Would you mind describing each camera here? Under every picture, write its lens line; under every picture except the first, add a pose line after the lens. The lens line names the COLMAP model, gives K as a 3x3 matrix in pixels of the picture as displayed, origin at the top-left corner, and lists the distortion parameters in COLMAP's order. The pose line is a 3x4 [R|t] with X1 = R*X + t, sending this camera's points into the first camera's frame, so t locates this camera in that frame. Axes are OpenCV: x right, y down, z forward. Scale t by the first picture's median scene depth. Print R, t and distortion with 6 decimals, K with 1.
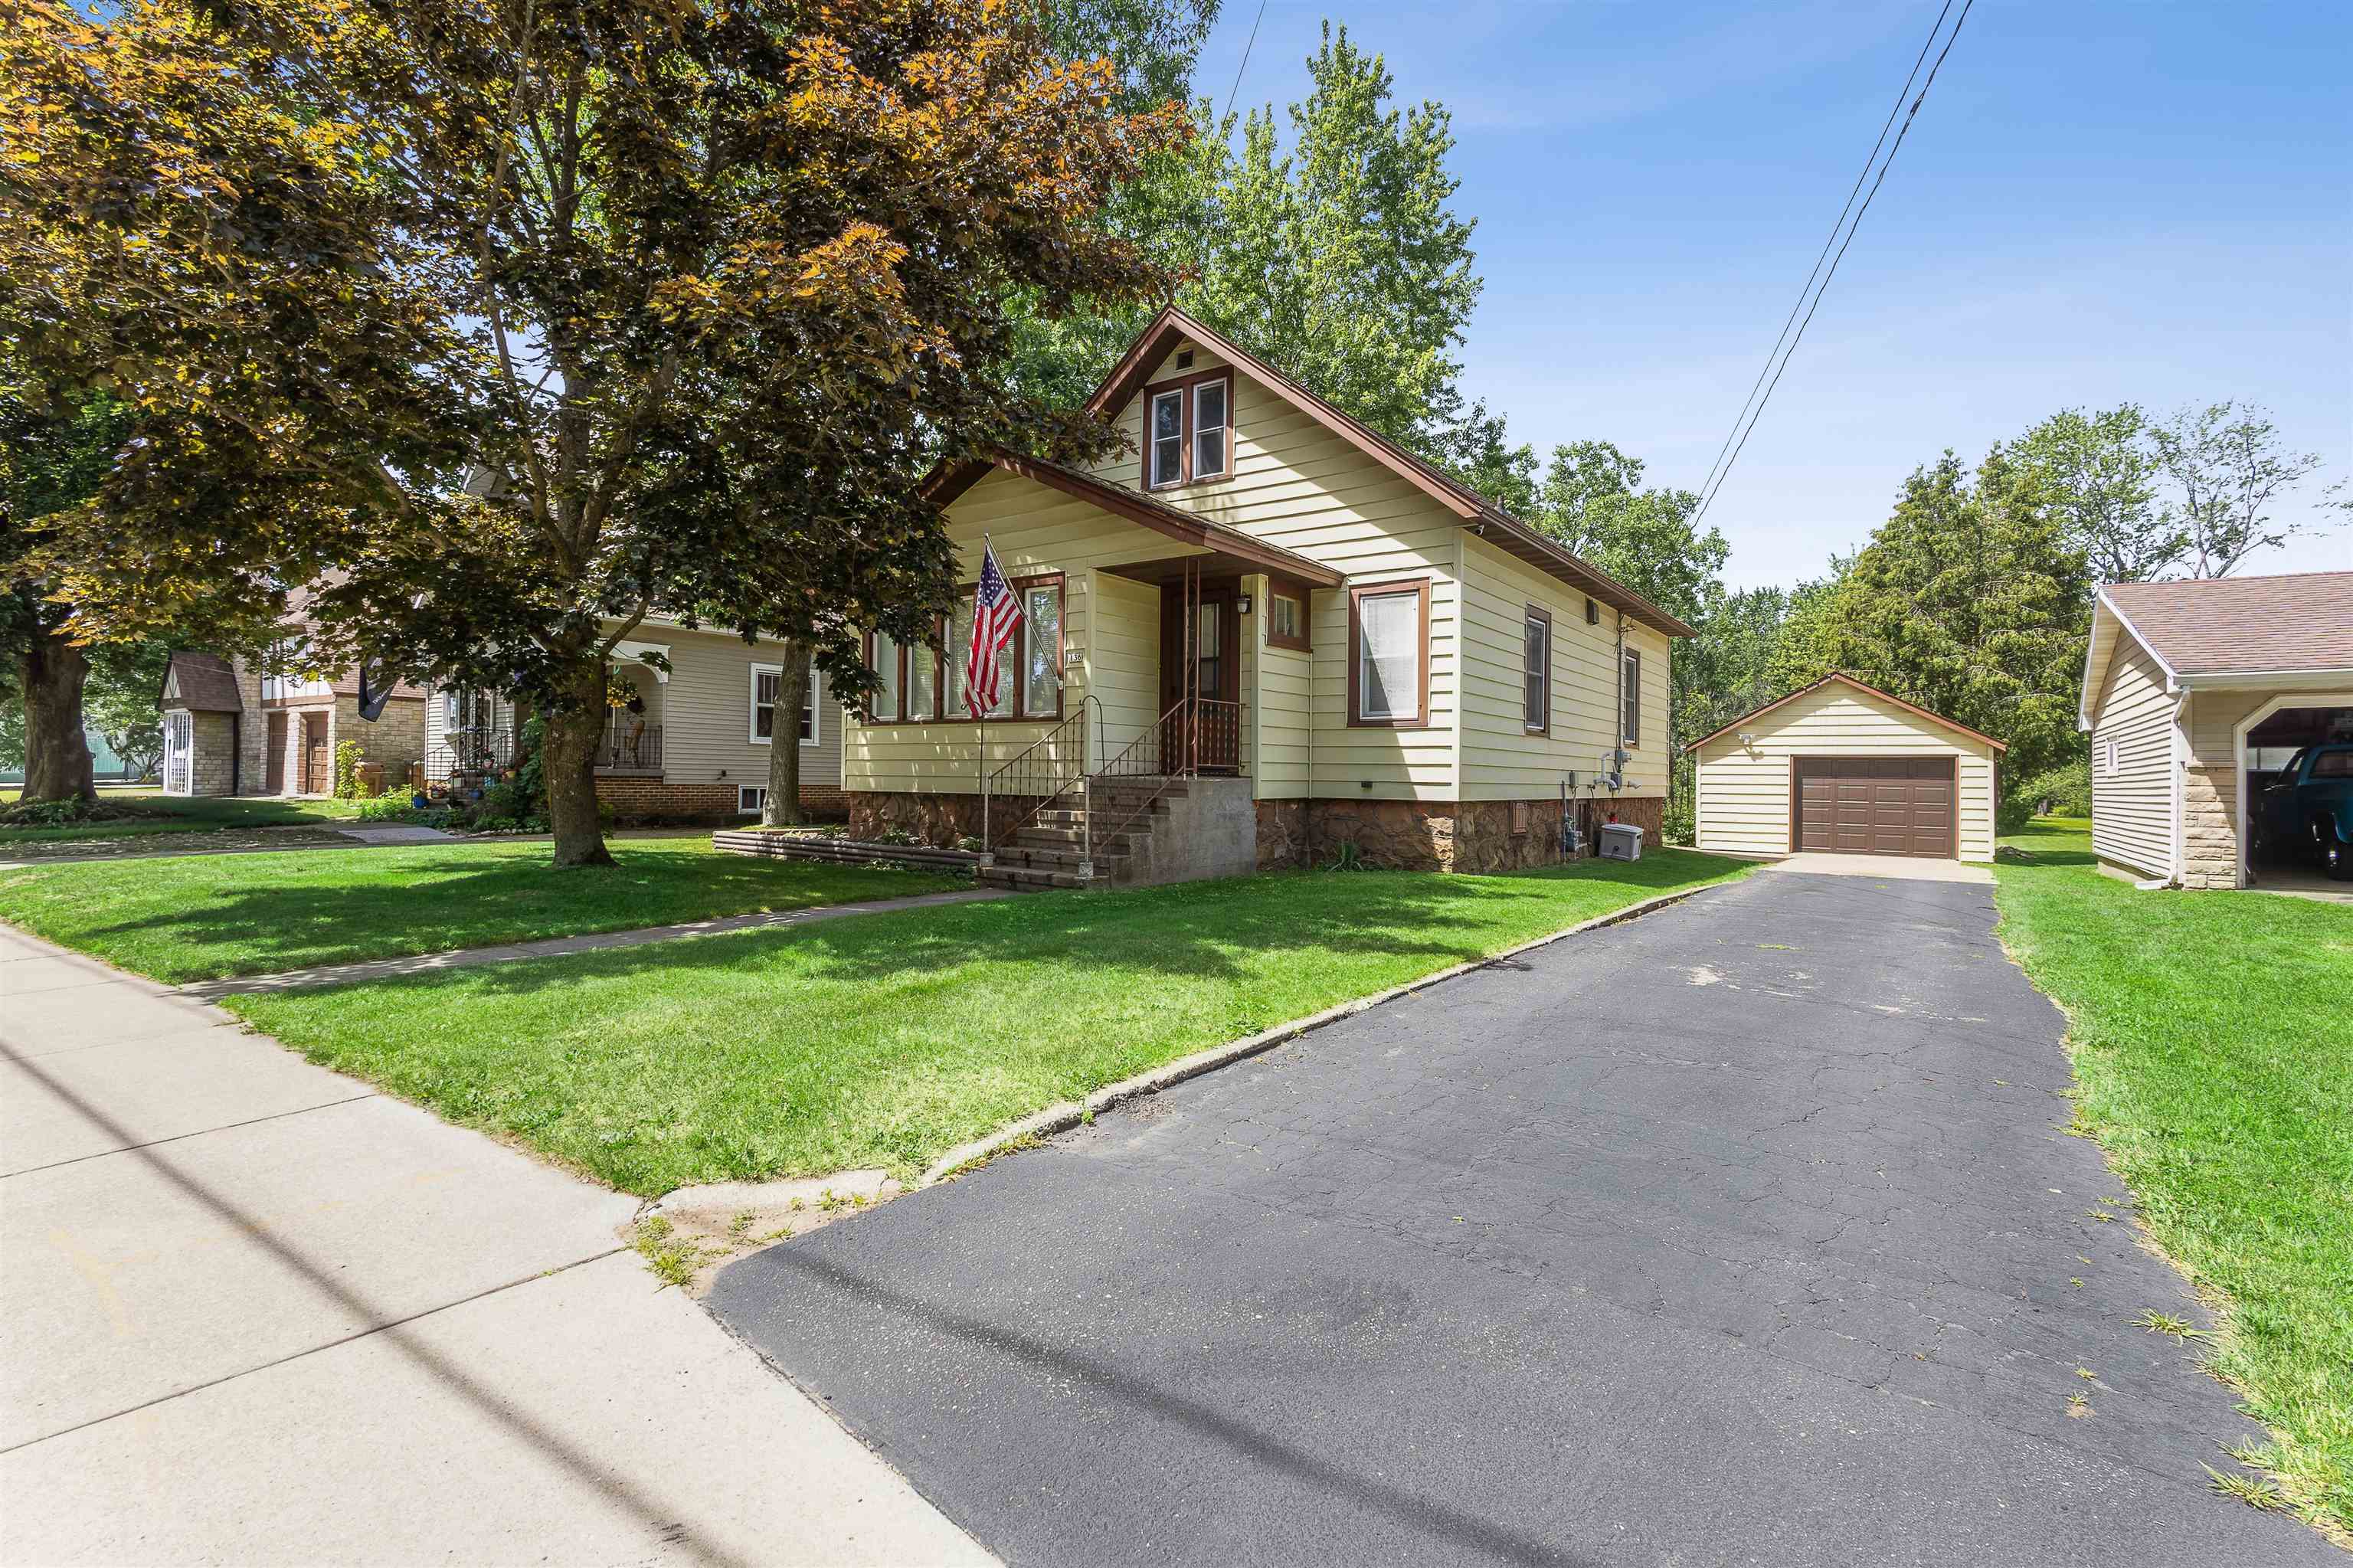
lens RADIAL K [[1074.6, 0, 1168.6], [0, 1074.6, 776.3], [0, 0, 1]] dist [0.001172, -0.000039]
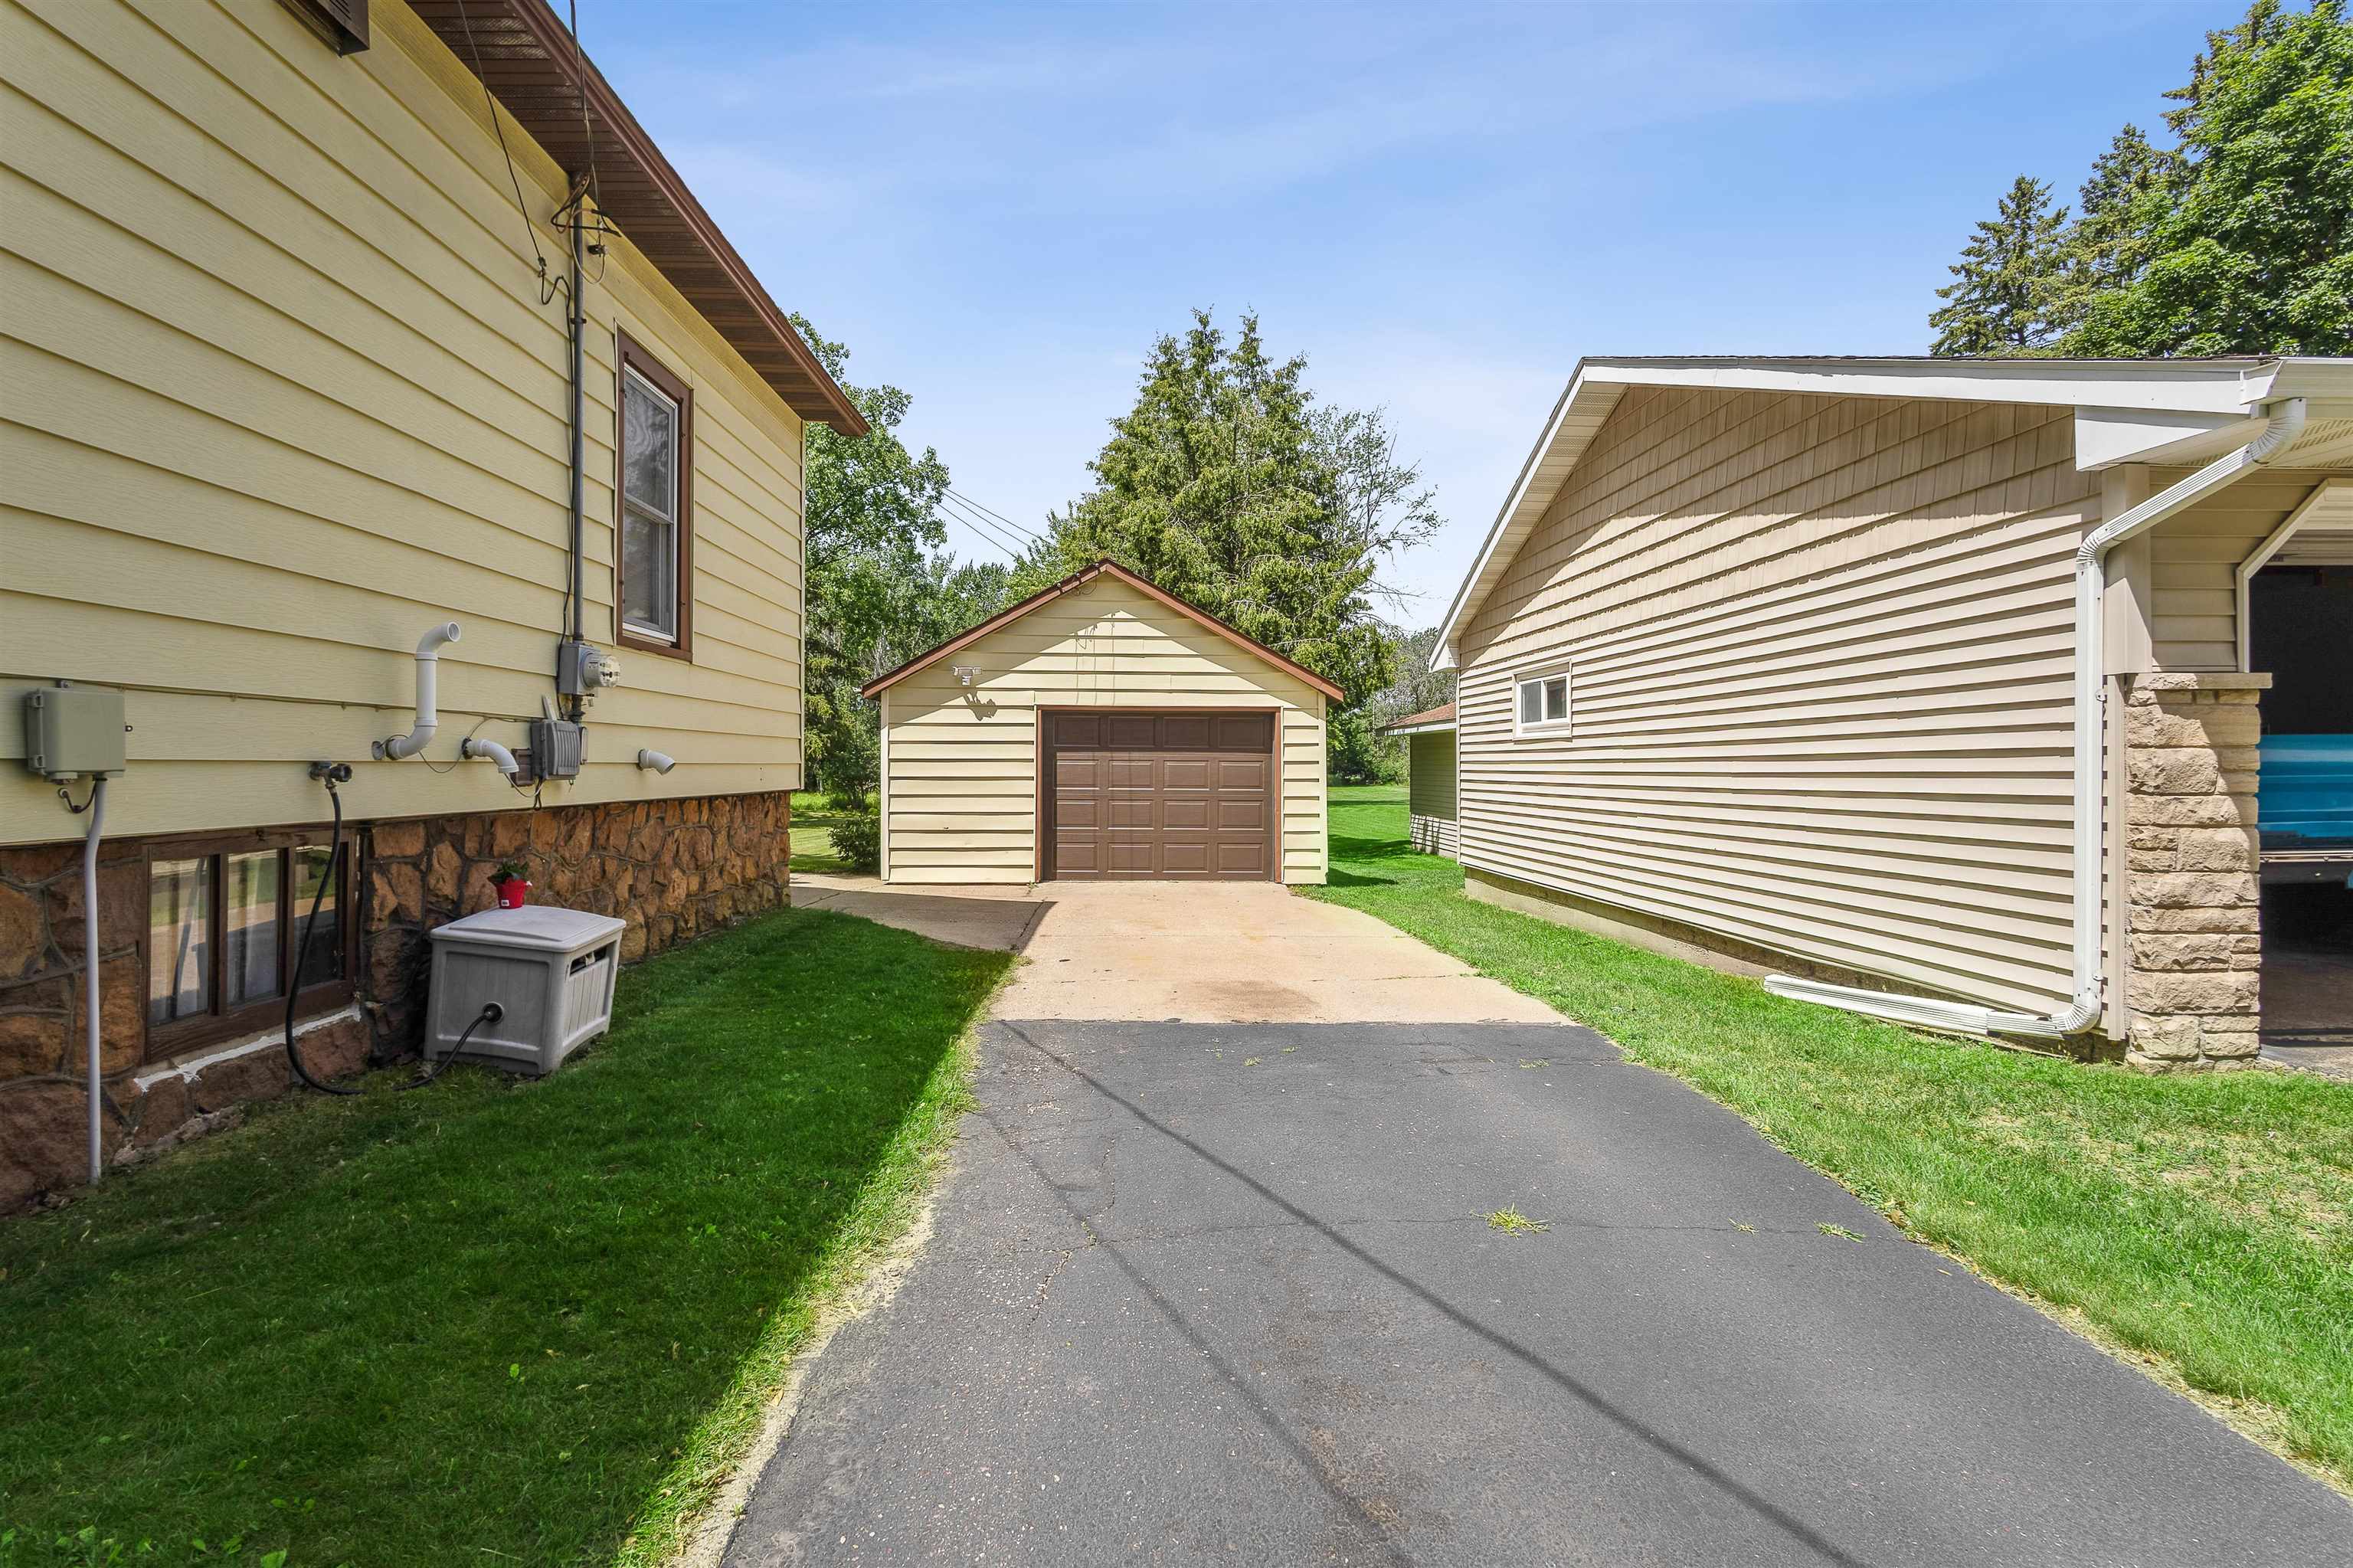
lens RADIAL K [[1074.6, 0, 1168.6], [0, 1074.6, 776.3], [0, 0, 1]] dist [0.001172, -0.000039]
pose [[0.780764, -0.016262, 0.624615, 0.289658], [0.004881, 0.999789, 0.019929, 0.005651], [-0.624807, -0.012511, 0.780679, 0.532858]]
